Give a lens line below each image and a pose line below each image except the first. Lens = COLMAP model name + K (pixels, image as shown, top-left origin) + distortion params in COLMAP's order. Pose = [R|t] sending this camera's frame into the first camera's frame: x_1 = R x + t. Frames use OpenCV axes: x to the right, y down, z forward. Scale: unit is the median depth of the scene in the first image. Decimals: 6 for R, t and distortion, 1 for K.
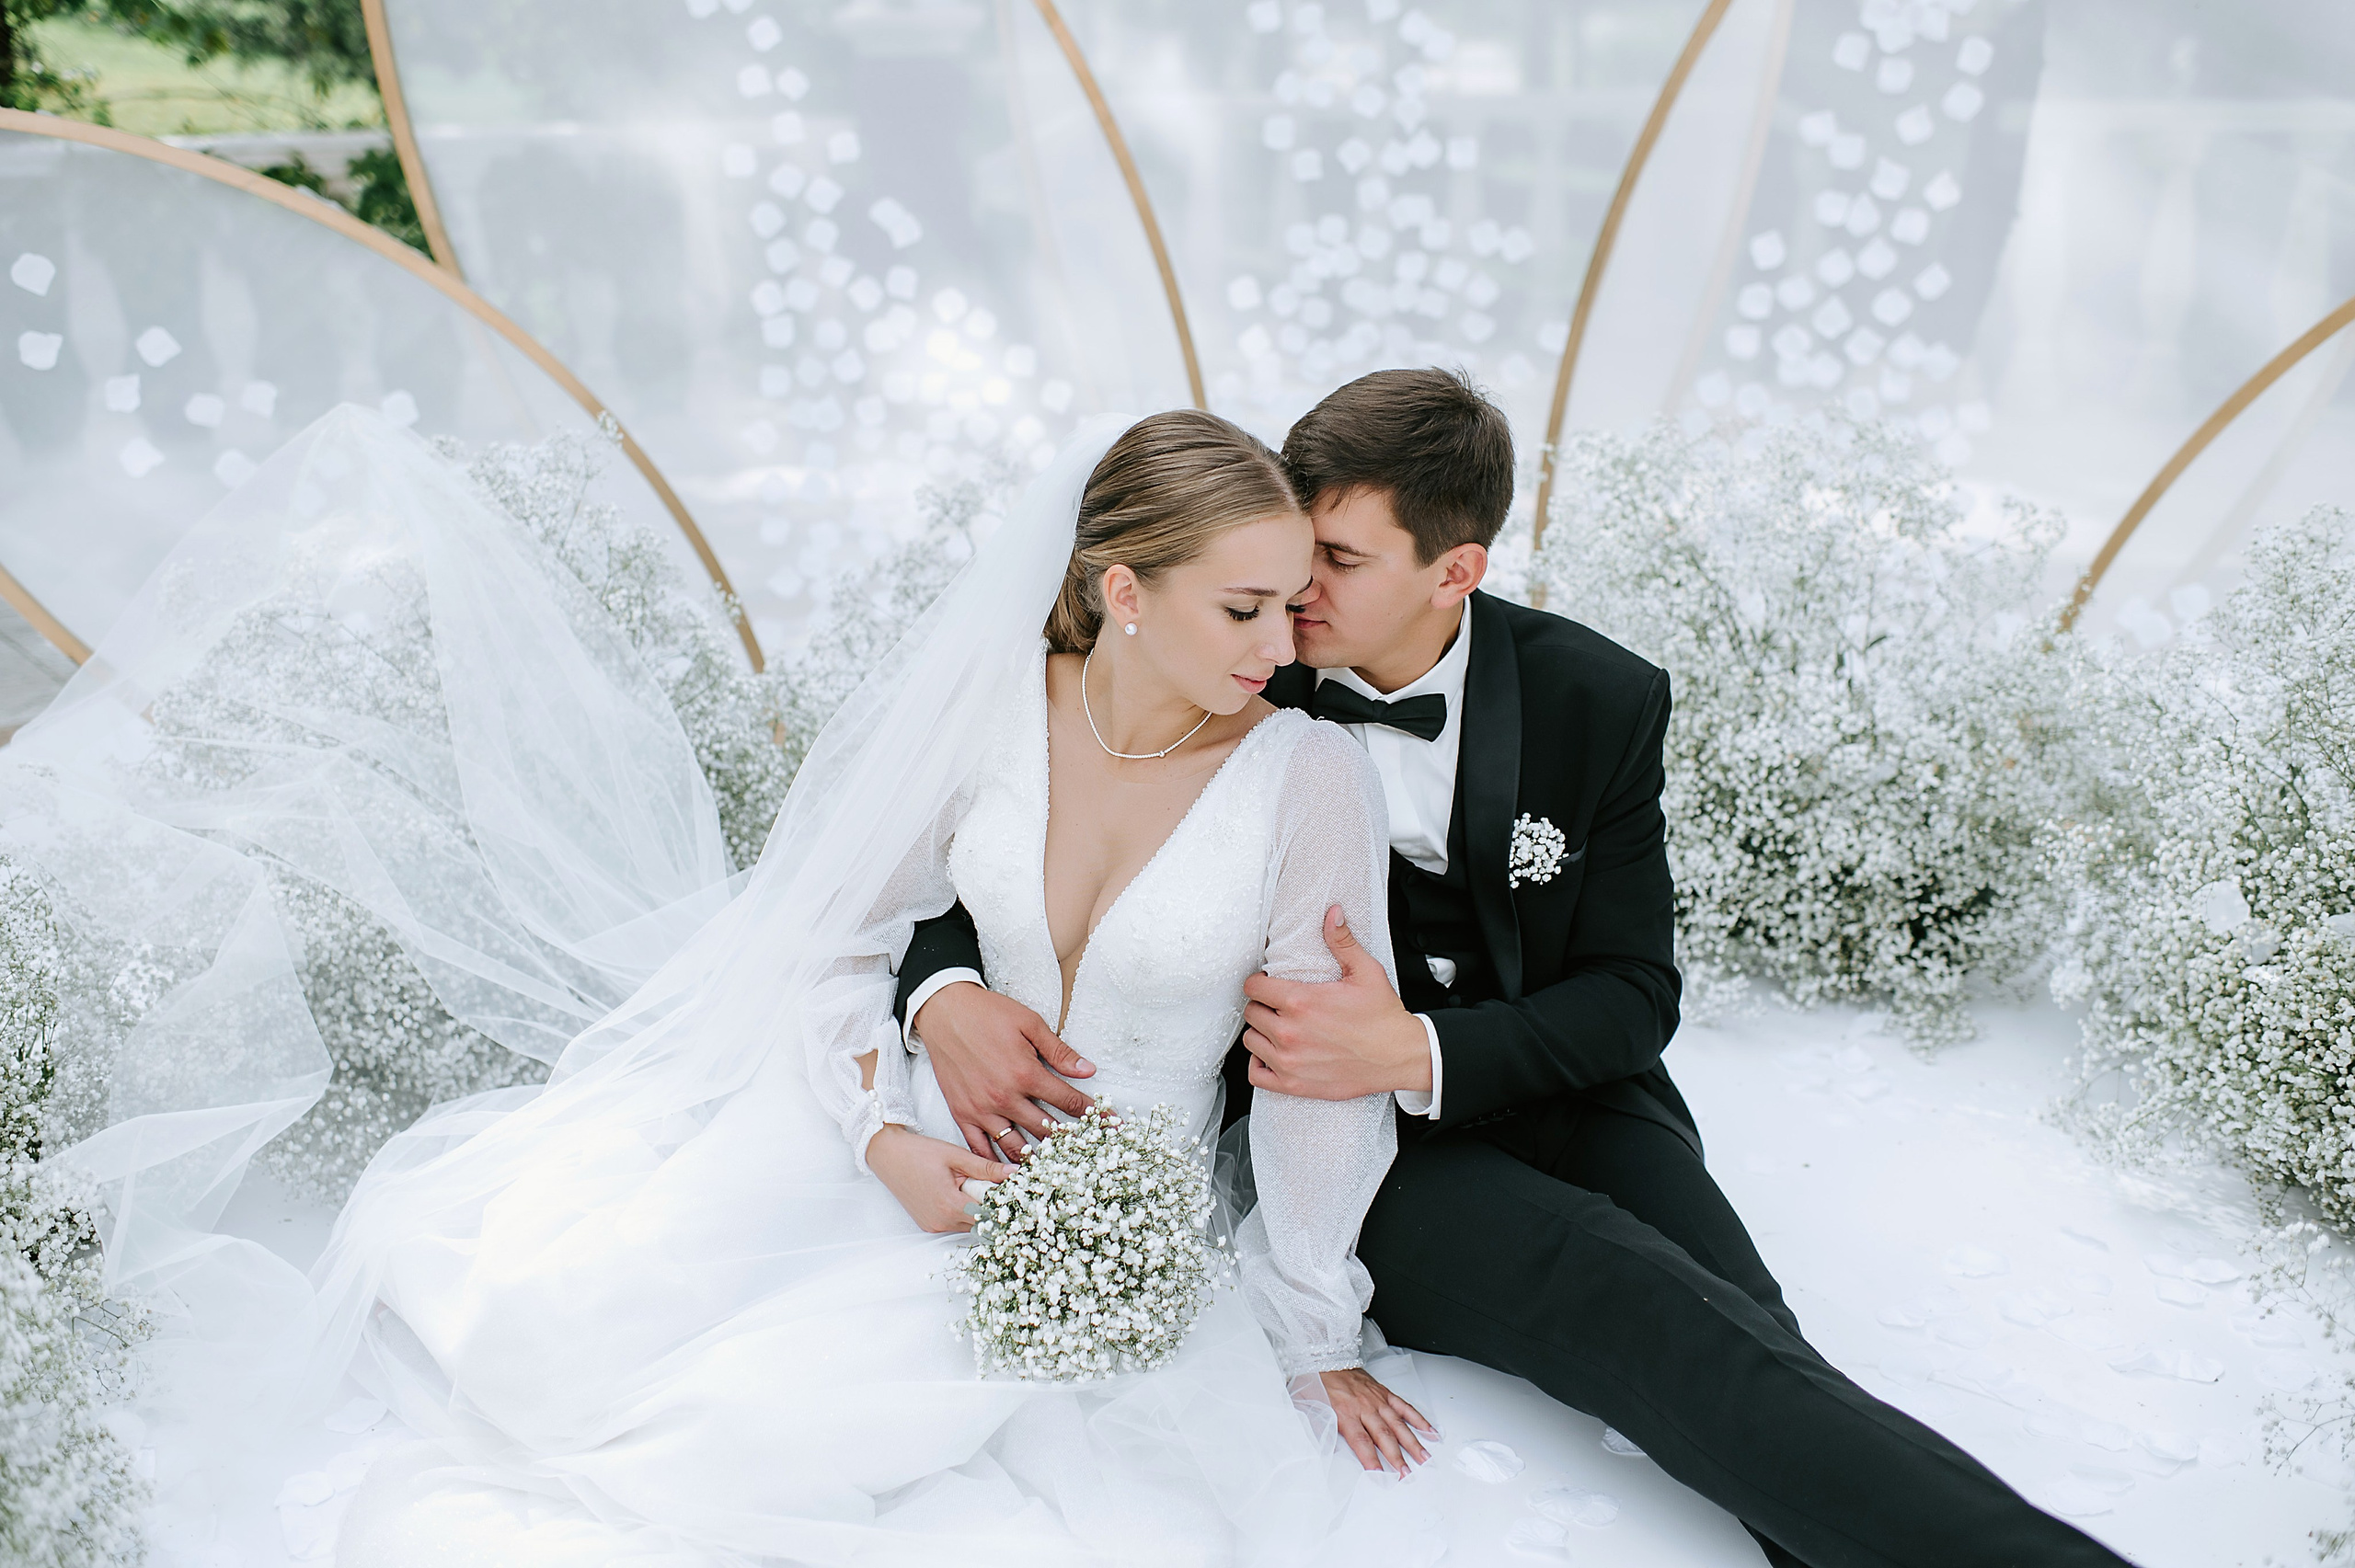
lens RADIAL K [[2383.5, 0, 1177.5], [0, 2383.5, 784.0], [0, 0, 1]] dist [0.005178, 0.004464]
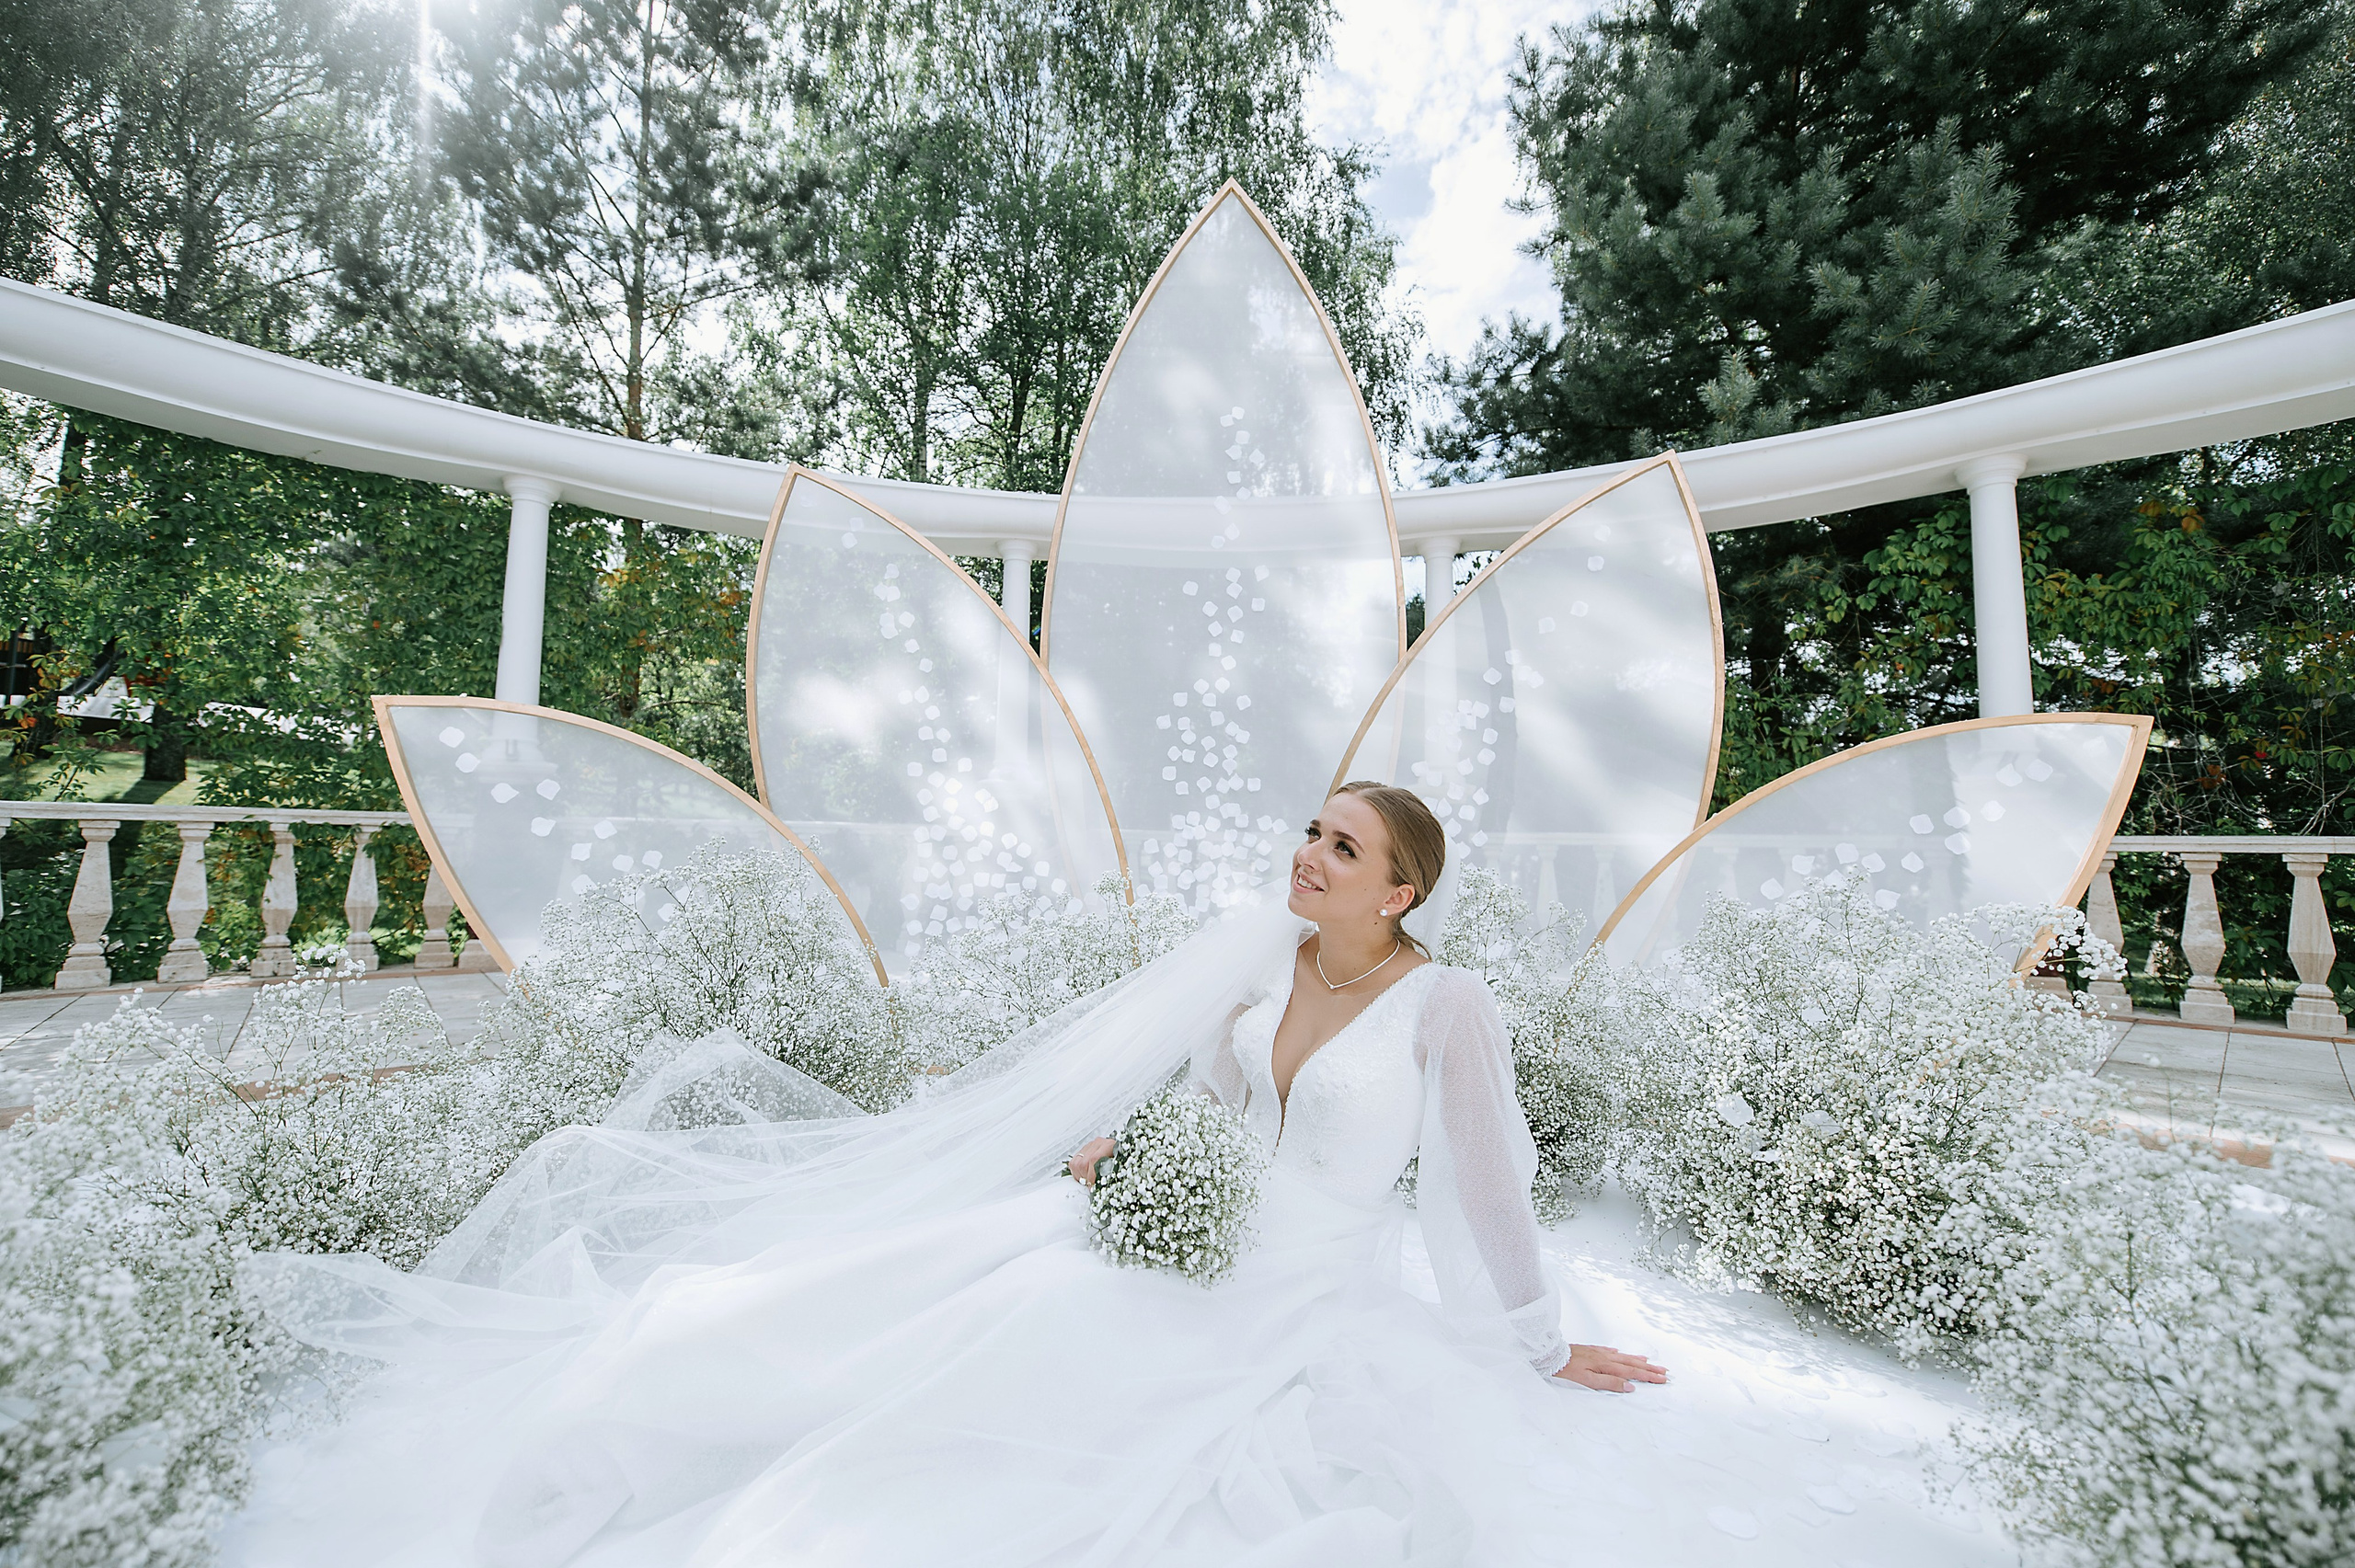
lens RADIAL K [[933.0, 0, 1177.5], [0, 933.0, 784.0], [0, 0, 1]] dist [-0.000327, -0.000047]
pose [[0.996307, 0.049172, 0.070383, -0.009985], [-0.016746, 0.915305, -0.402414, 0.079187], [-0.084210, 0.399749, 0.912748, 0.236448]]
